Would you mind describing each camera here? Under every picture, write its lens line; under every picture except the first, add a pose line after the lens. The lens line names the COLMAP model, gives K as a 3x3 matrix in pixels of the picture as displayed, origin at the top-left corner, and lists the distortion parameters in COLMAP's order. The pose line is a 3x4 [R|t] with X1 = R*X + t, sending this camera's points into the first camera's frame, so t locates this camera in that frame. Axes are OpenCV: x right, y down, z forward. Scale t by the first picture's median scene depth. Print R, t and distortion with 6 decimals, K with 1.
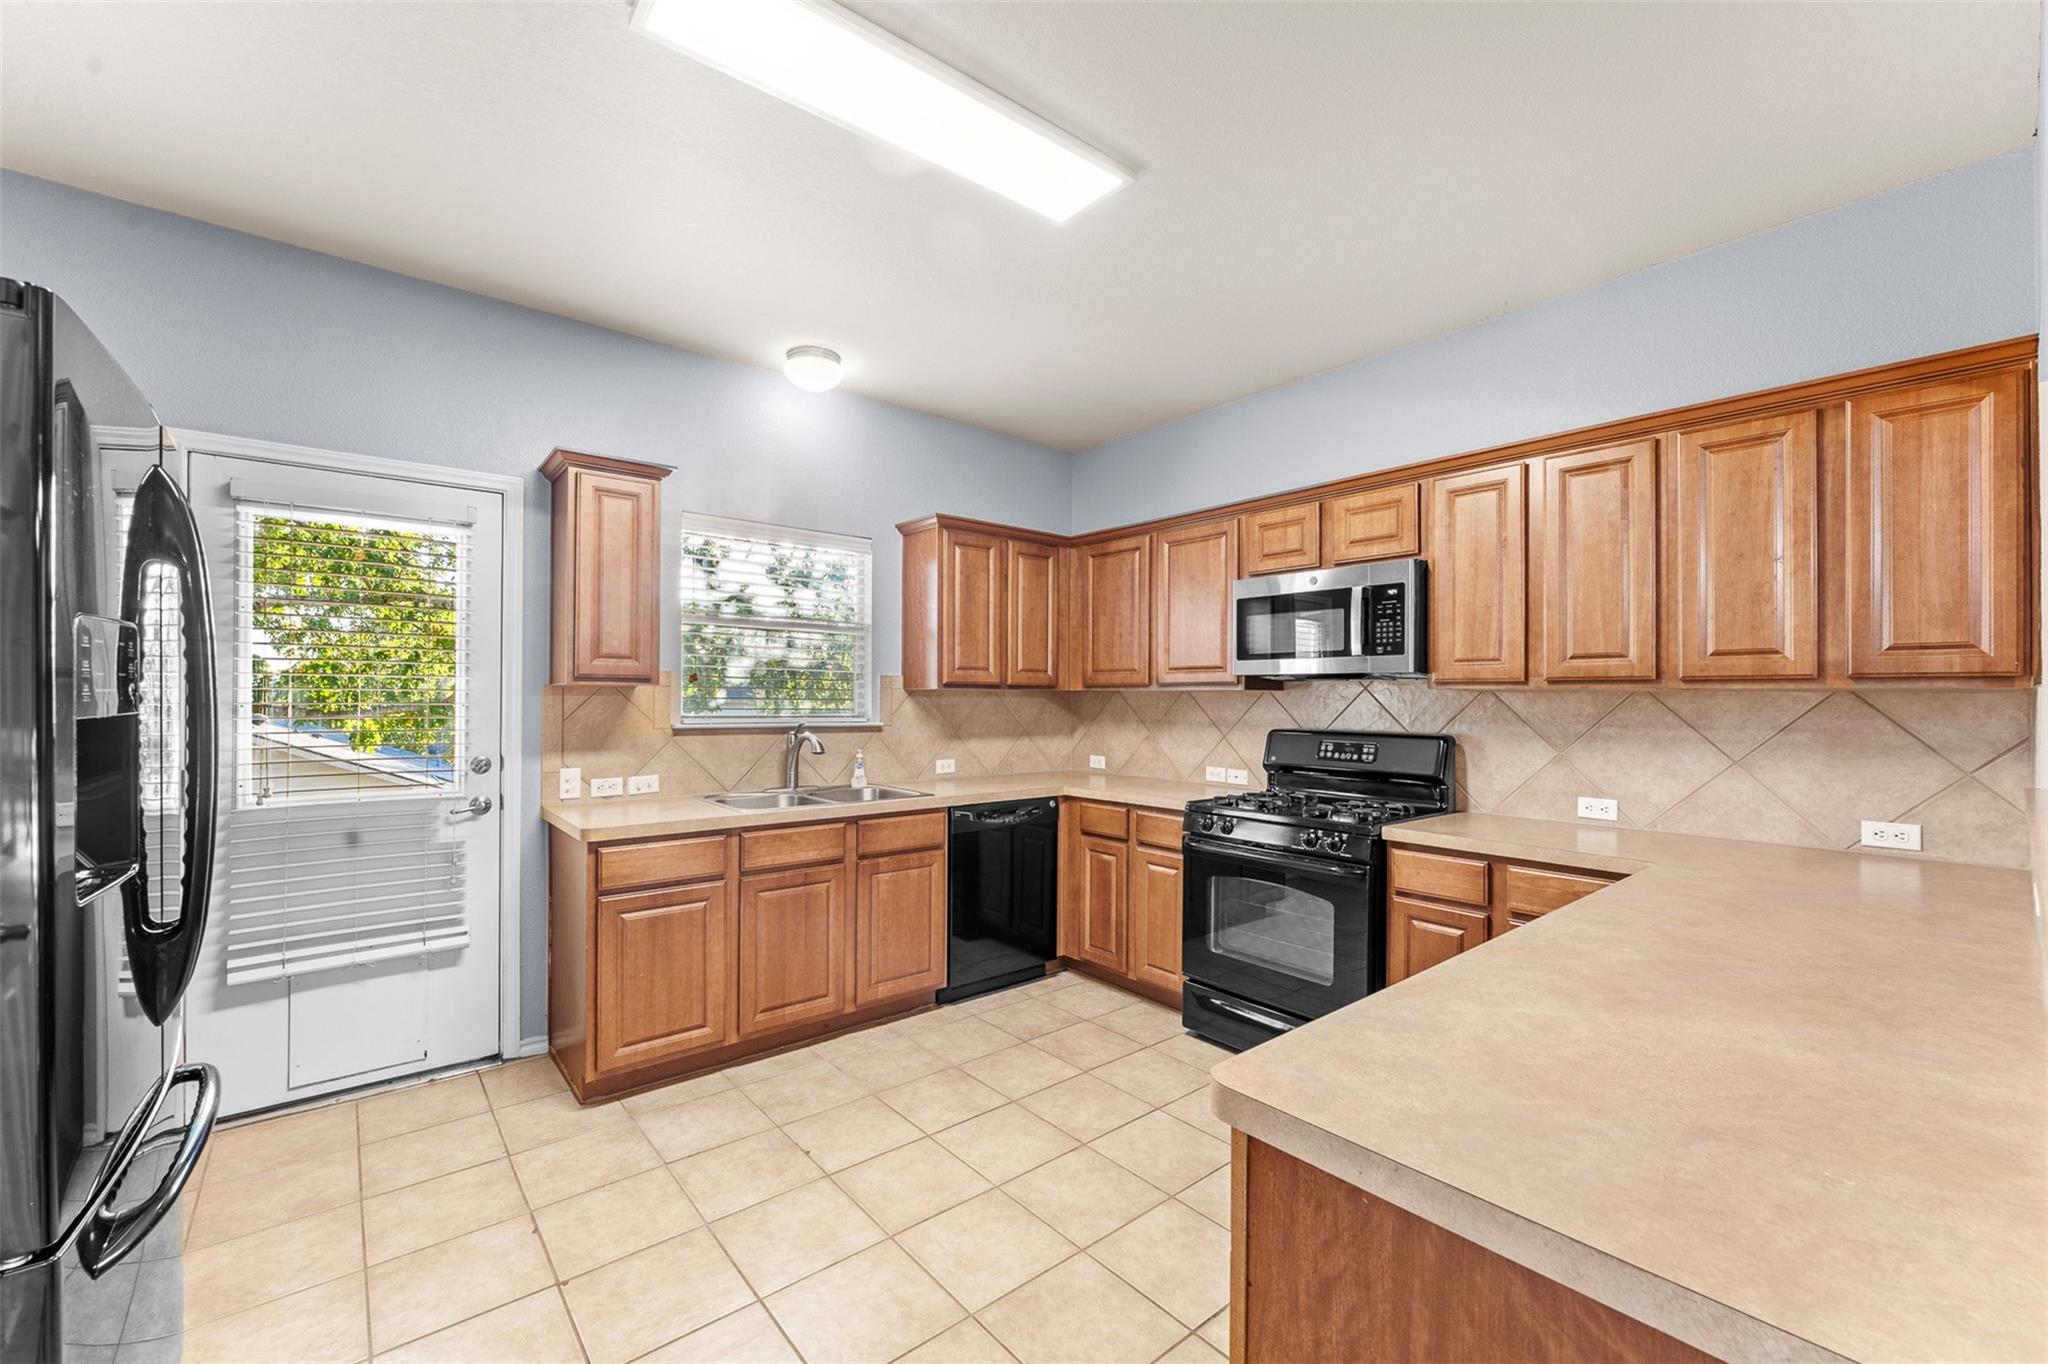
lens RADIAL K [[827.8, 0, 1017.5], [0, 827.8, 693.4], [0, 0, 1]] dist [-0.001538, -0.000127]
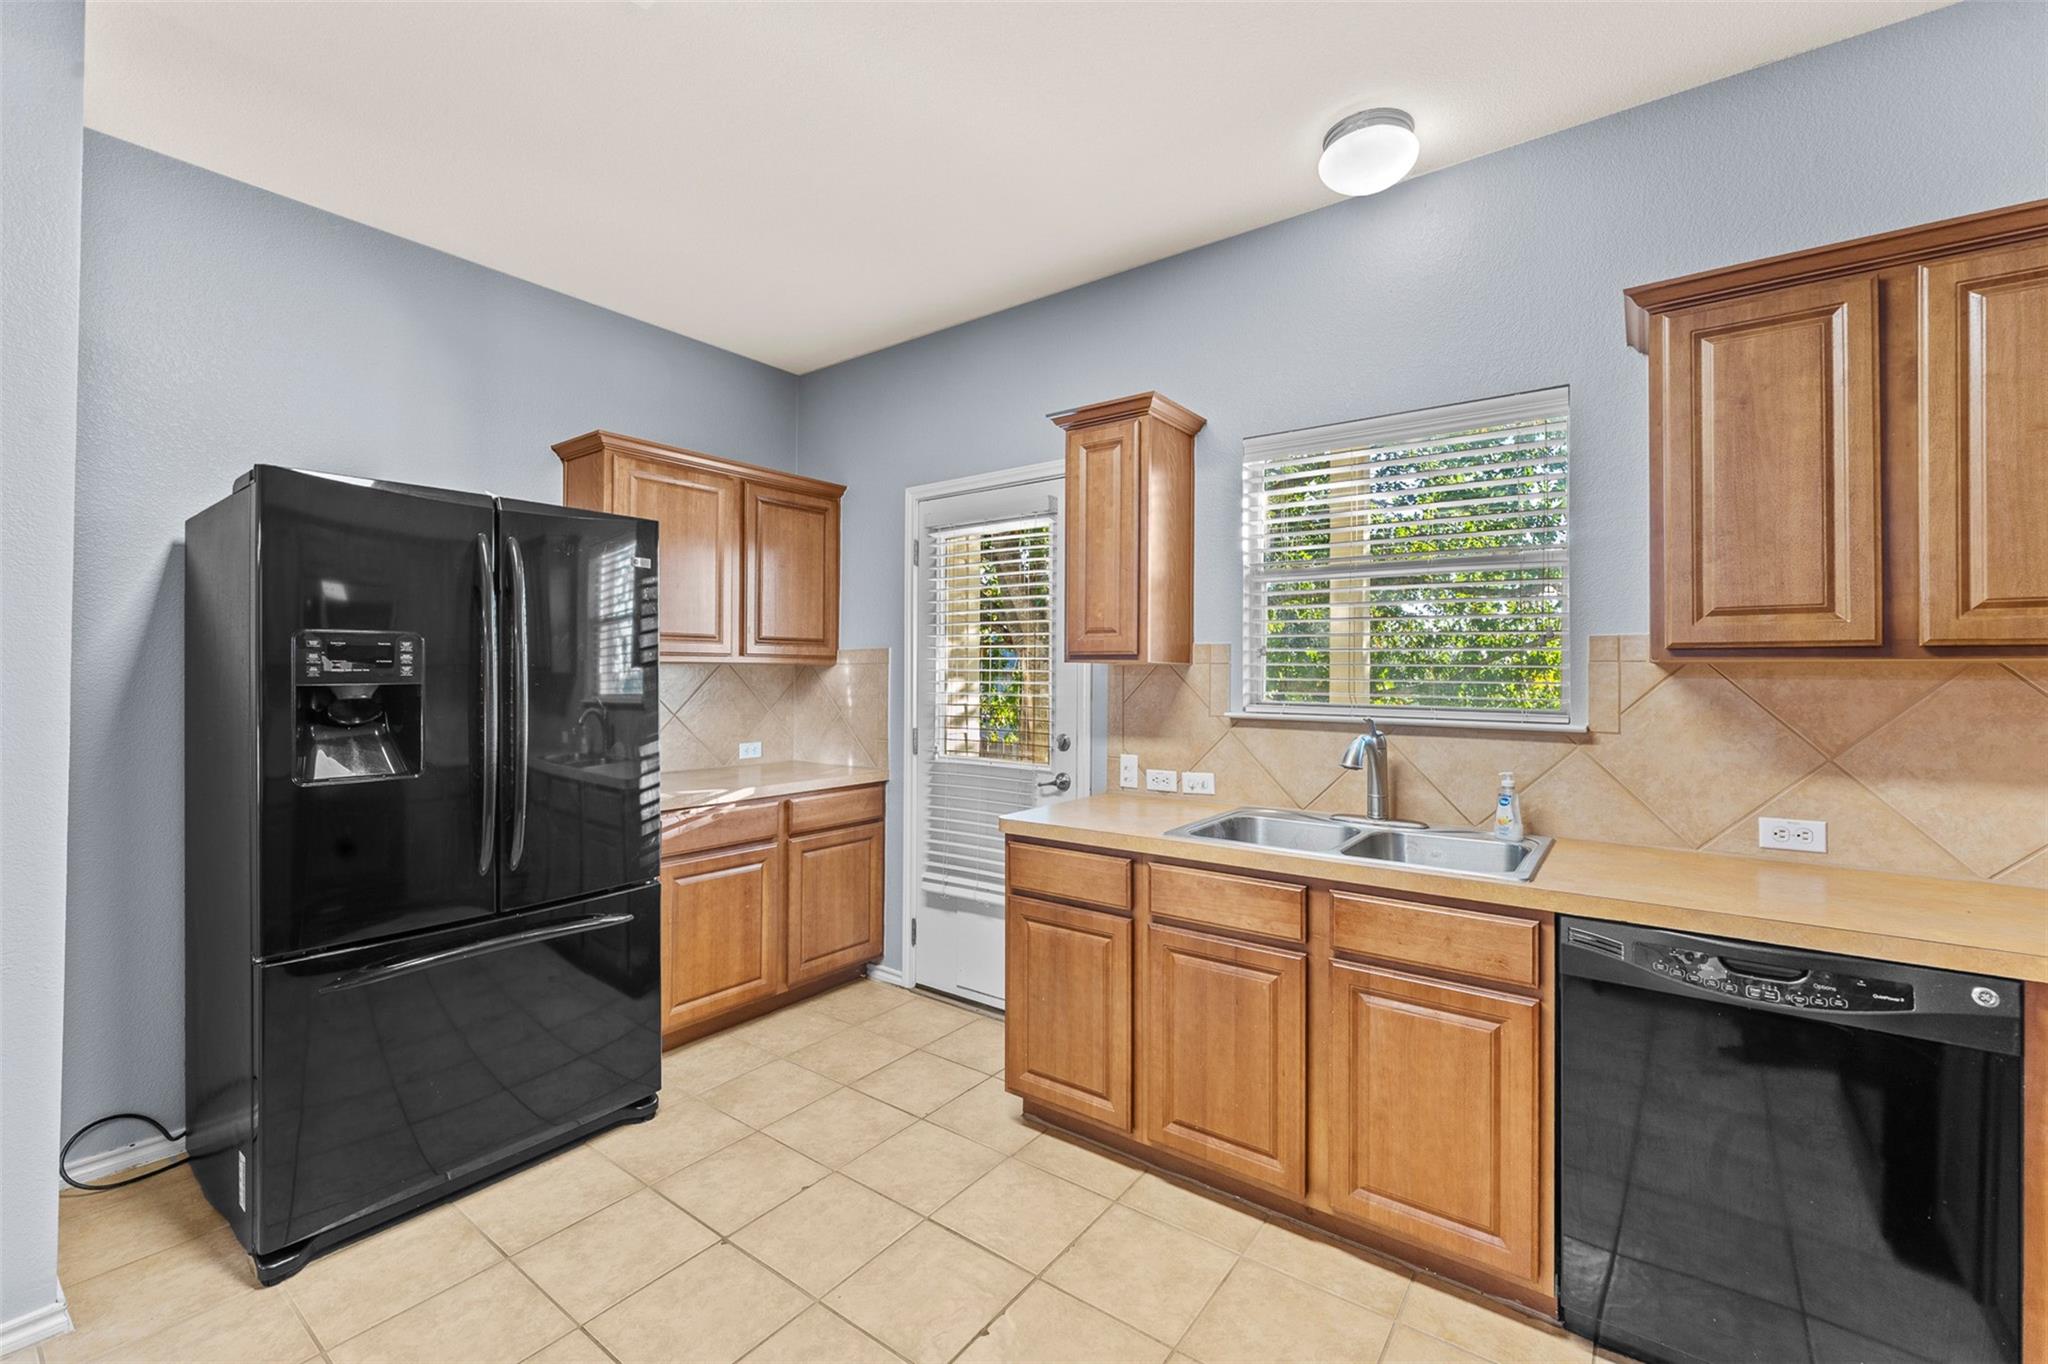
lens RADIAL K [[847.0, 0, 1032.7], [0, 847.0, 665.8], [0, 0, 1]] dist [-0.002734, -0.000306]
pose [[0.240012, -0.012190, -0.970693, 0.349282], [0.002534, 0.999926, -0.011930, 0.003056], [0.970767, 0.000404, 0.240025, 0.673286]]
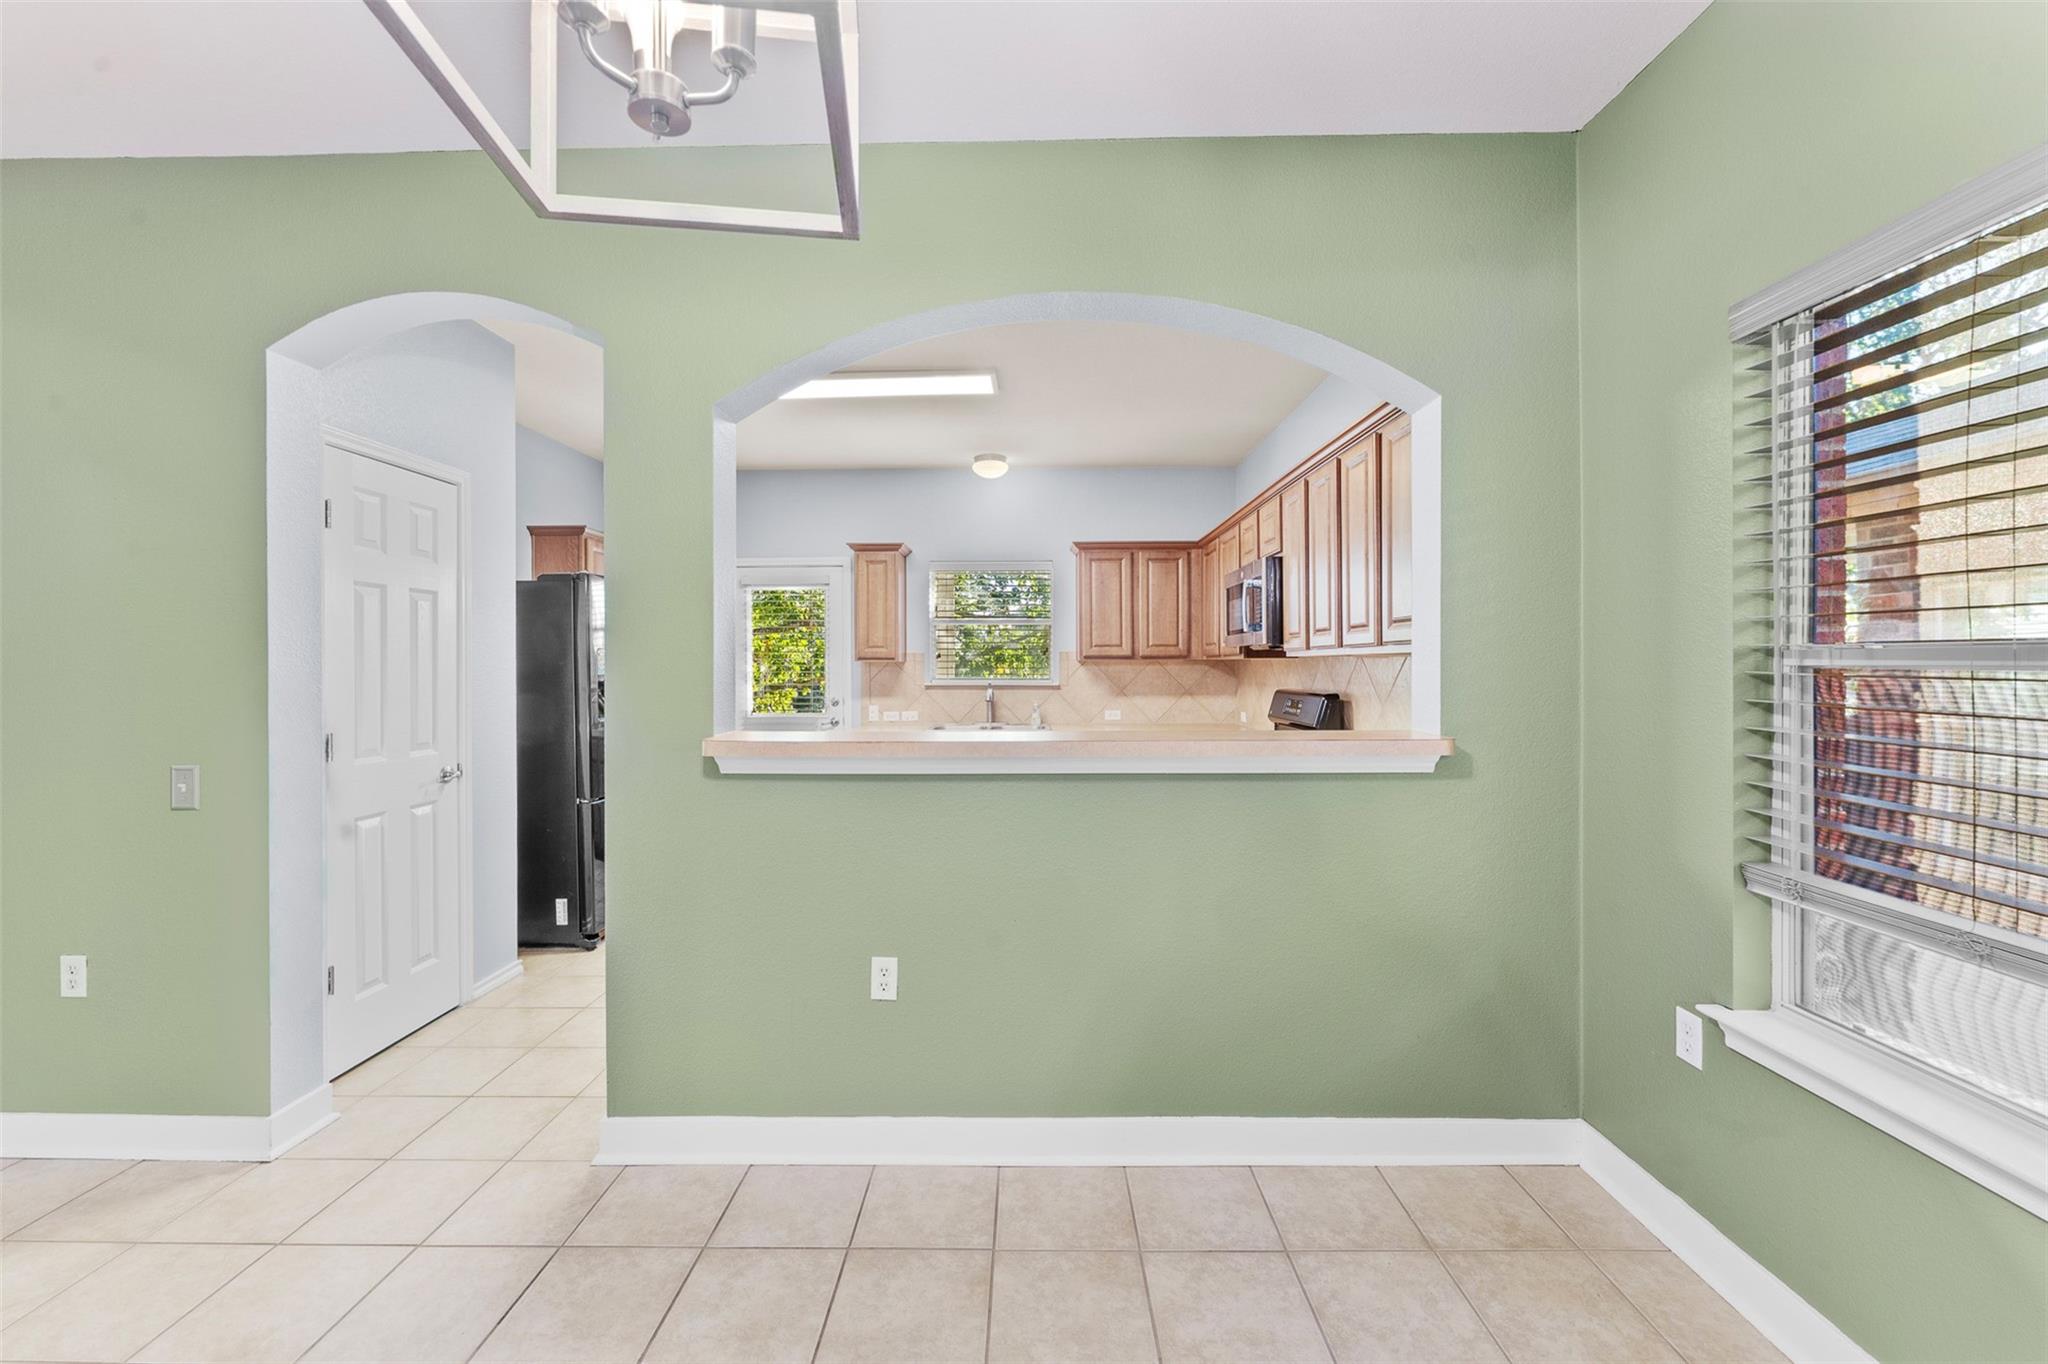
lens RADIAL K [[830.4, 0, 1024.0], [0, 830.4, 682.0], [0, 0, 1]] dist [0.001167, 0.000118]
pose [[0.762529, 0.003434, -0.646945, 0.966384], [0.012758, 0.999712, 0.020344, 0.001860], [0.646828, -0.023766, 0.762265, -0.234380]]
